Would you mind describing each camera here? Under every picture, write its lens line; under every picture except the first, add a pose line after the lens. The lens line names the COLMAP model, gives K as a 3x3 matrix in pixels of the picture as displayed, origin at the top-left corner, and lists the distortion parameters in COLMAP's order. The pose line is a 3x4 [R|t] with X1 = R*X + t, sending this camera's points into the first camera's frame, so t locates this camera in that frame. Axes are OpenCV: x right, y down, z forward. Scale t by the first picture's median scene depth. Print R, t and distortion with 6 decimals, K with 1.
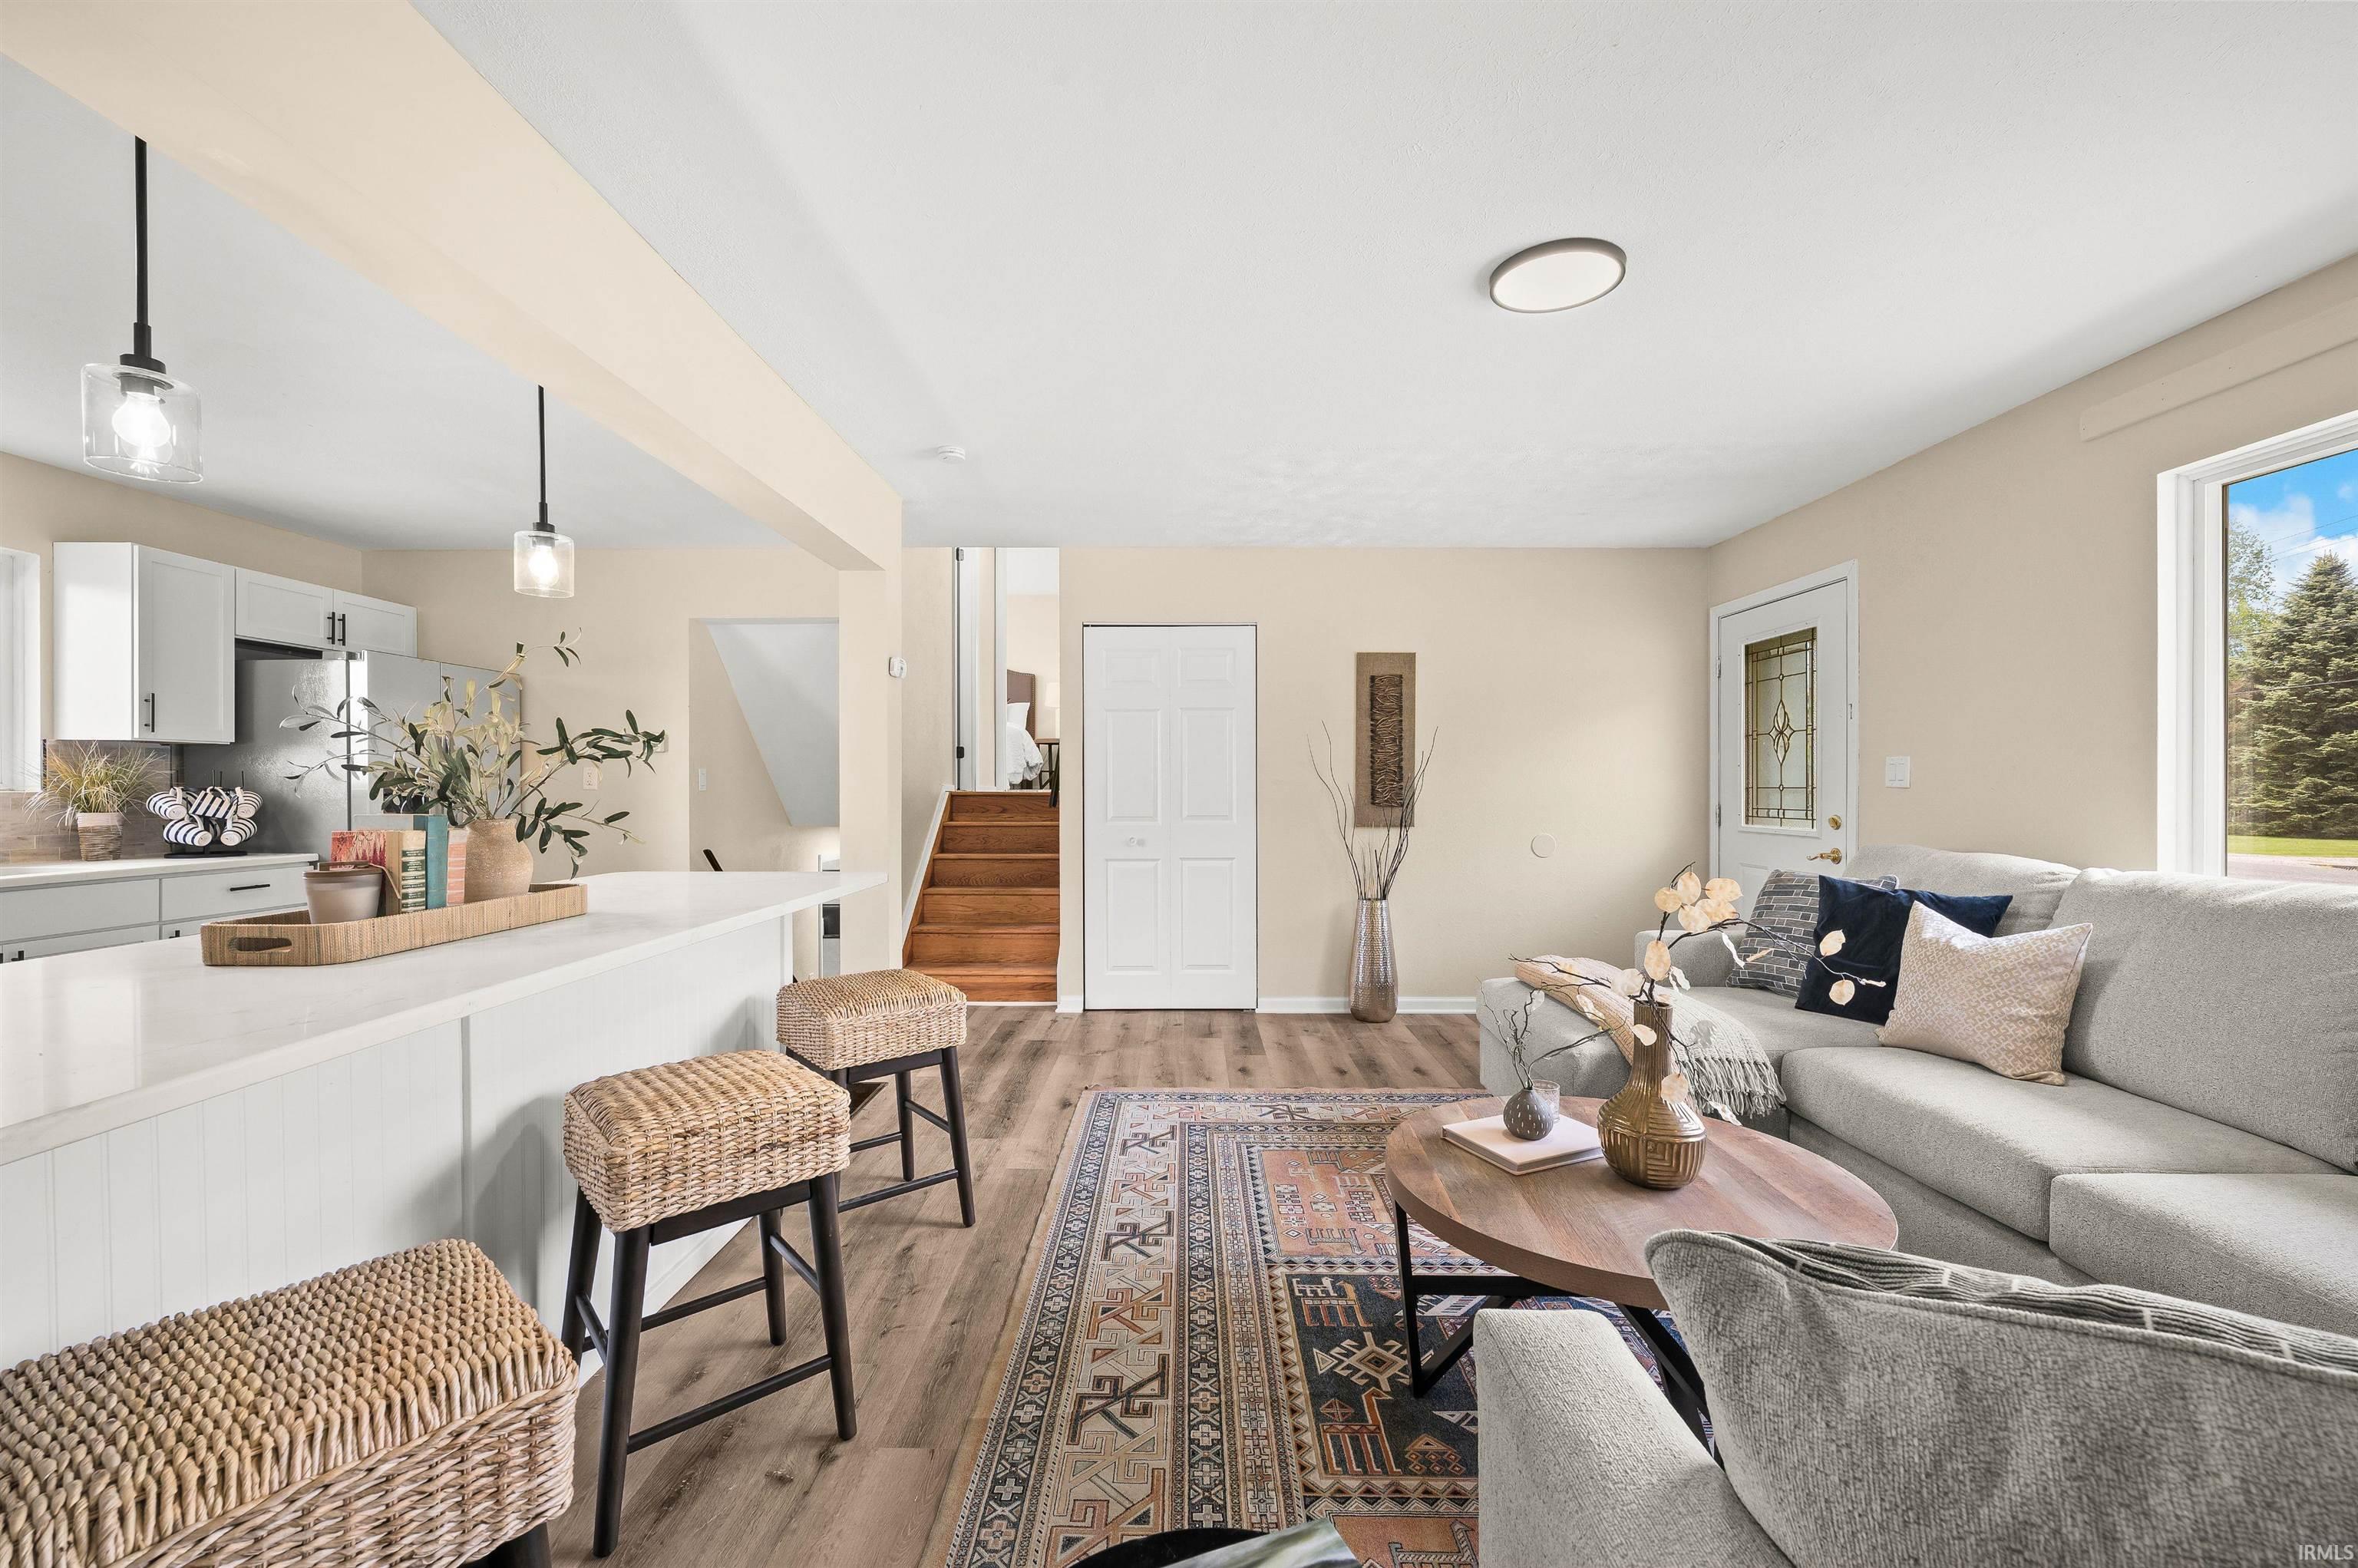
lens RADIAL K [[935.5, 0, 1174.0], [0, 935.5, 788.8], [0, 0, 1]] dist [-0.001369, 0.000008]
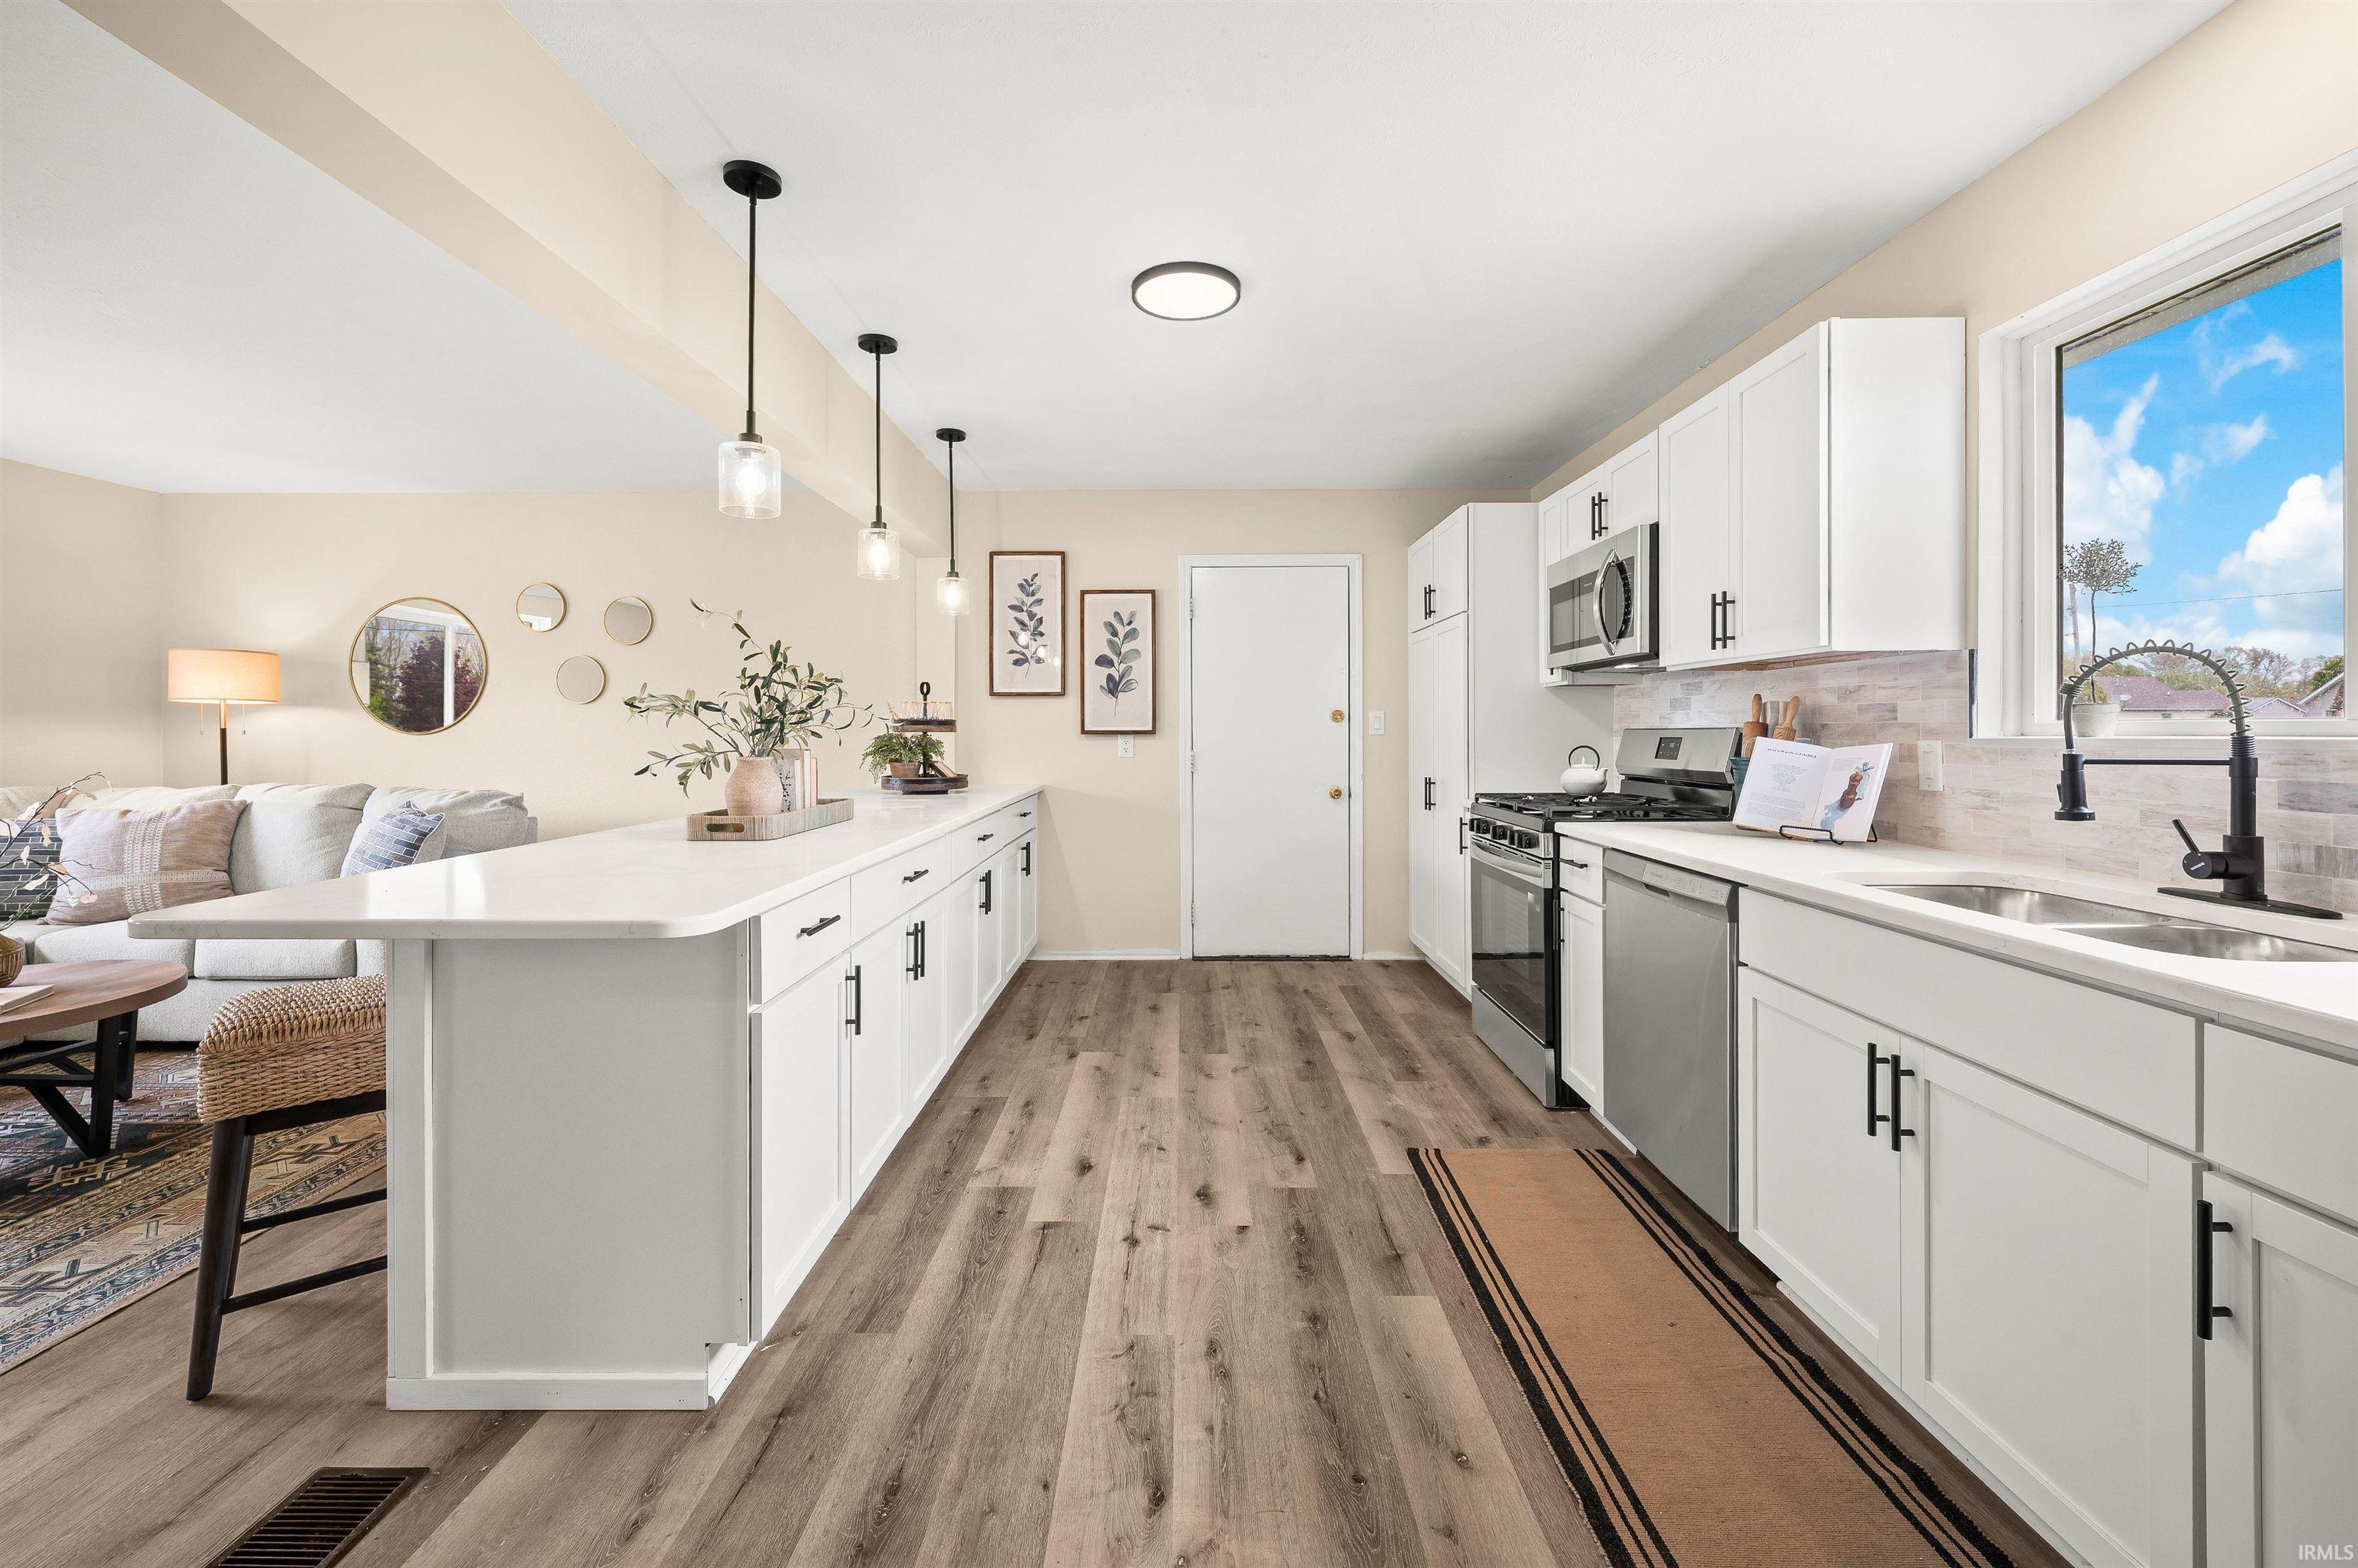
lens RADIAL K [[958.4, 0, 1176.6], [0, 958.4, 734.5], [0, 0, 1]] dist [-0.001283, -0.000044]
pose [[-0.999976, 0.003945, -0.005775, -0.898700], [0.003895, 0.999954, 0.008760, -0.005316], [0.005809, 0.008737, -0.999945, 1.601256]]
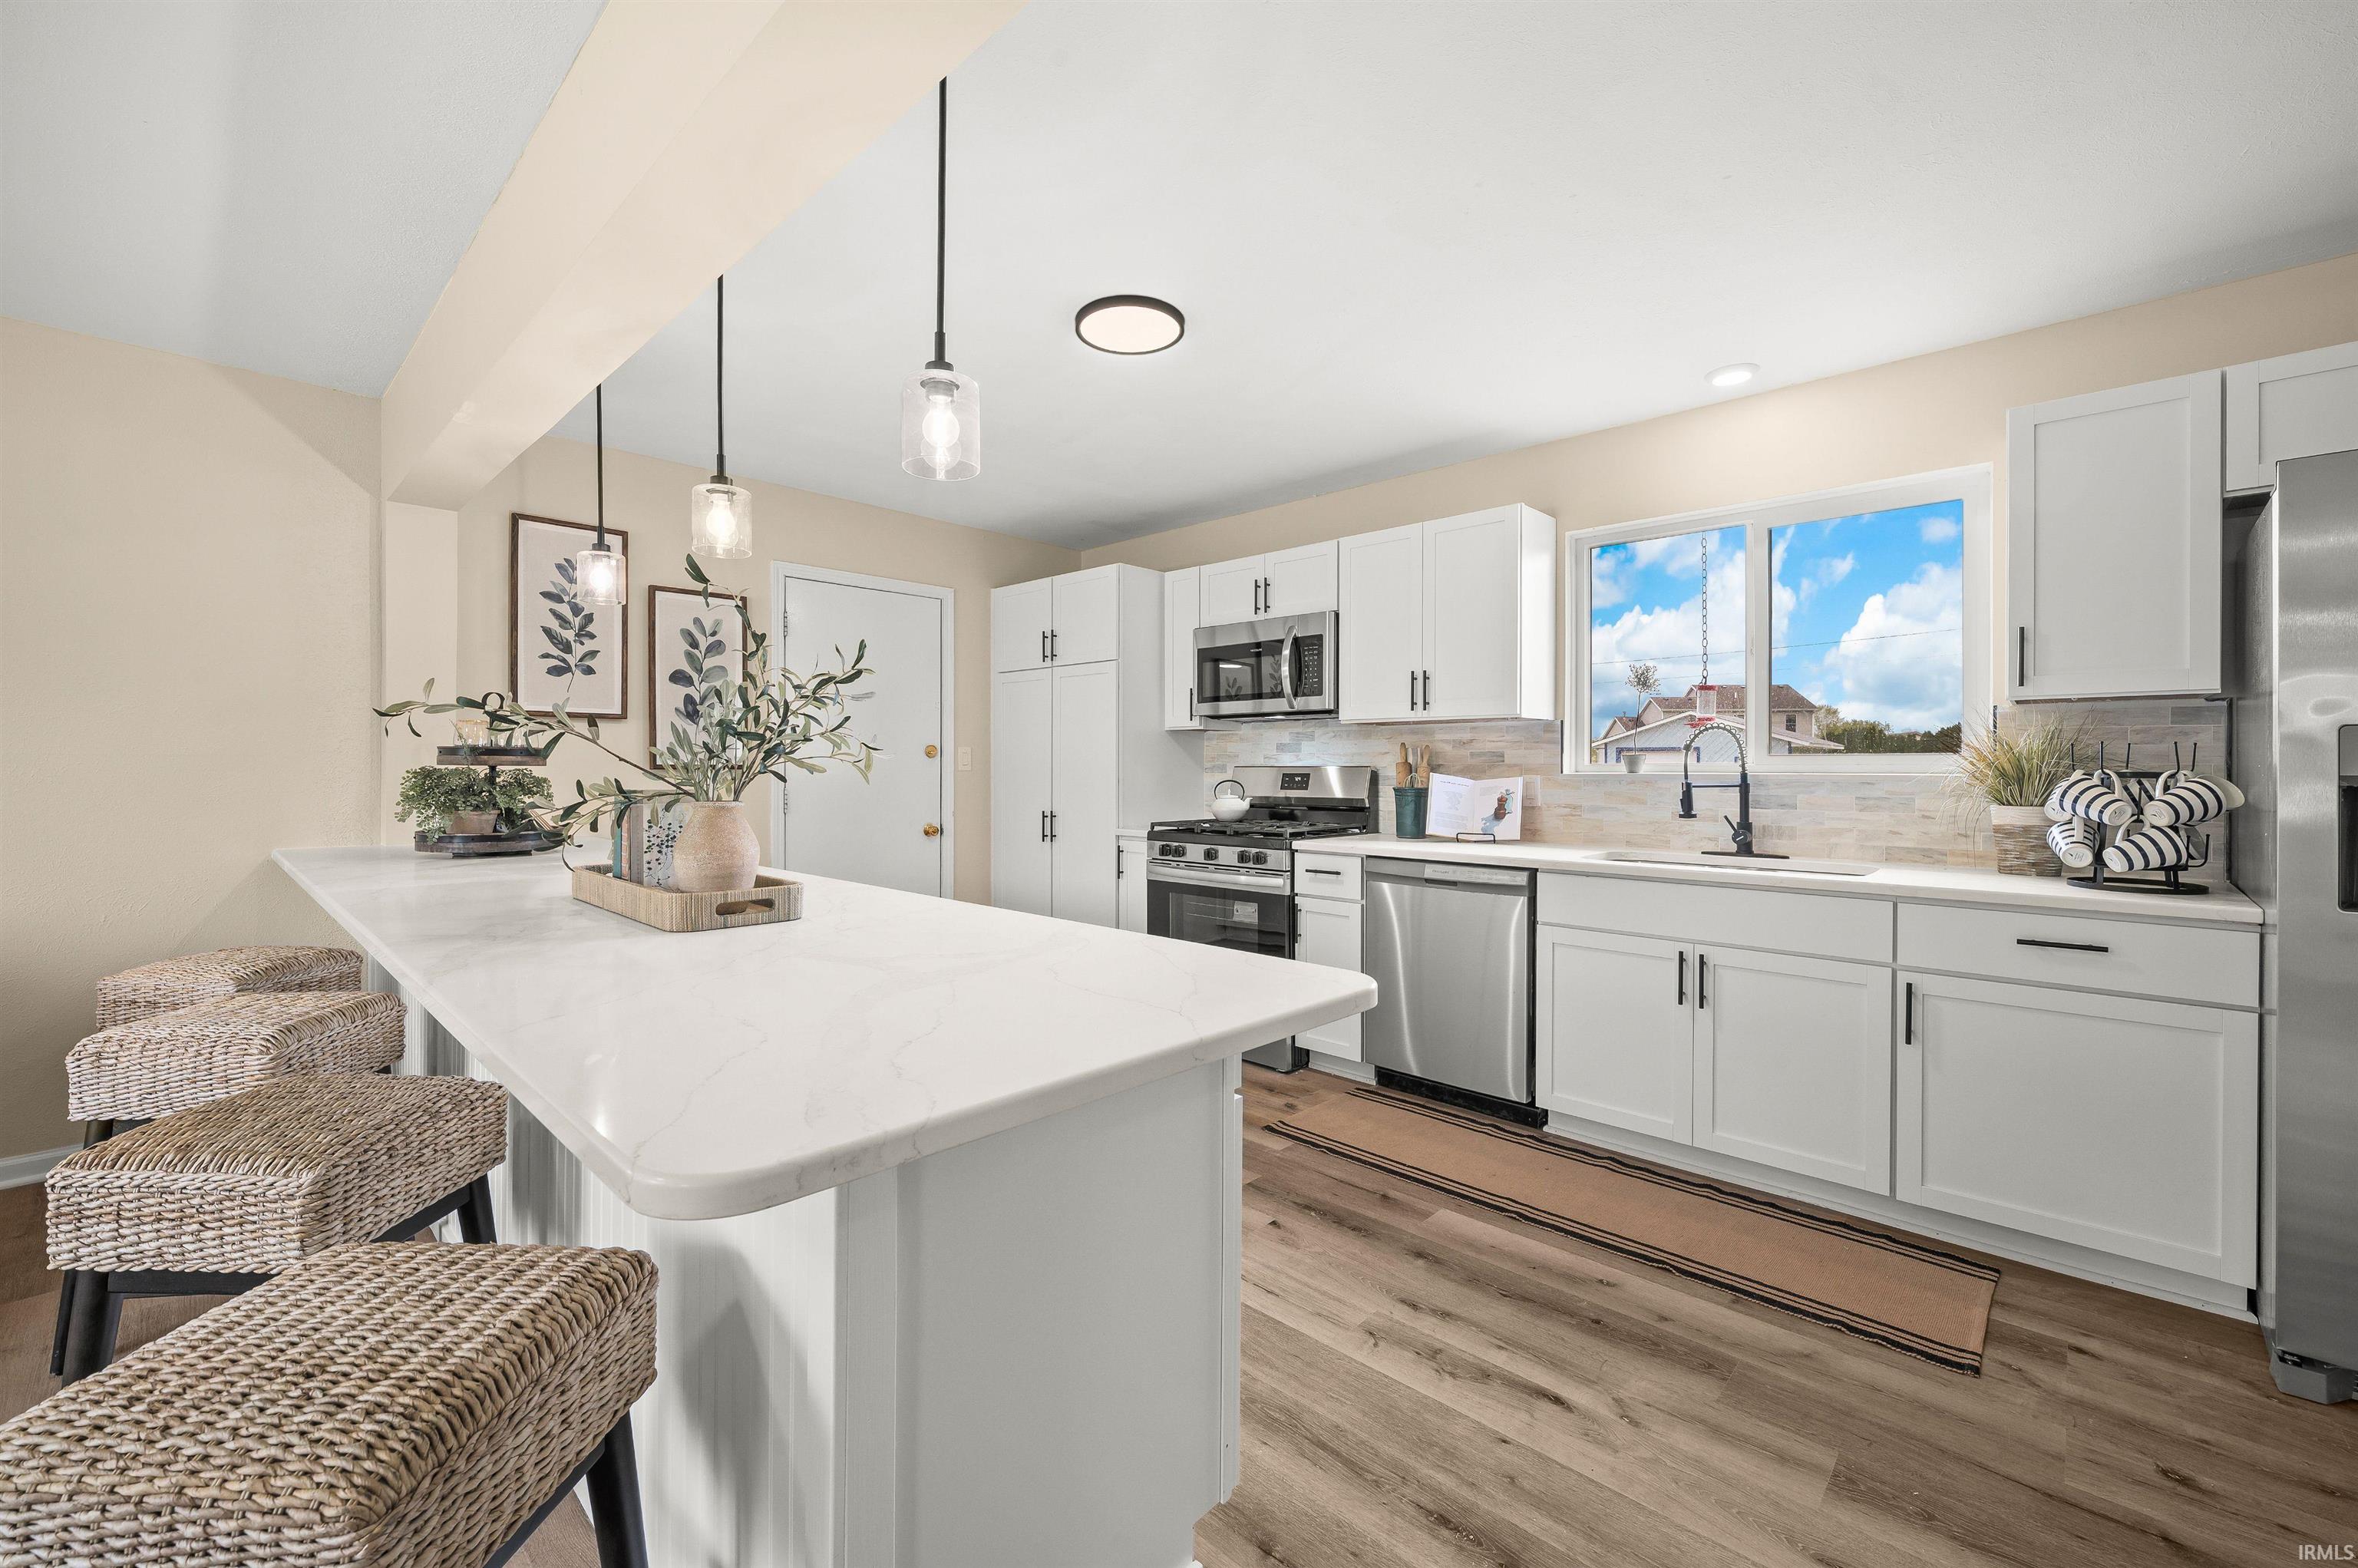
lens RADIAL K [[956.2, 0, 1165.8], [0, 956.2, 767.2], [0, 0, 1]] dist [-0.001897, -0.000037]
pose [[-0.683896, -0.000656, -0.729579, -0.244999], [-0.005731, 0.999974, 0.004473, -0.004383], [0.729557, 0.007240, -0.683882, 1.320477]]
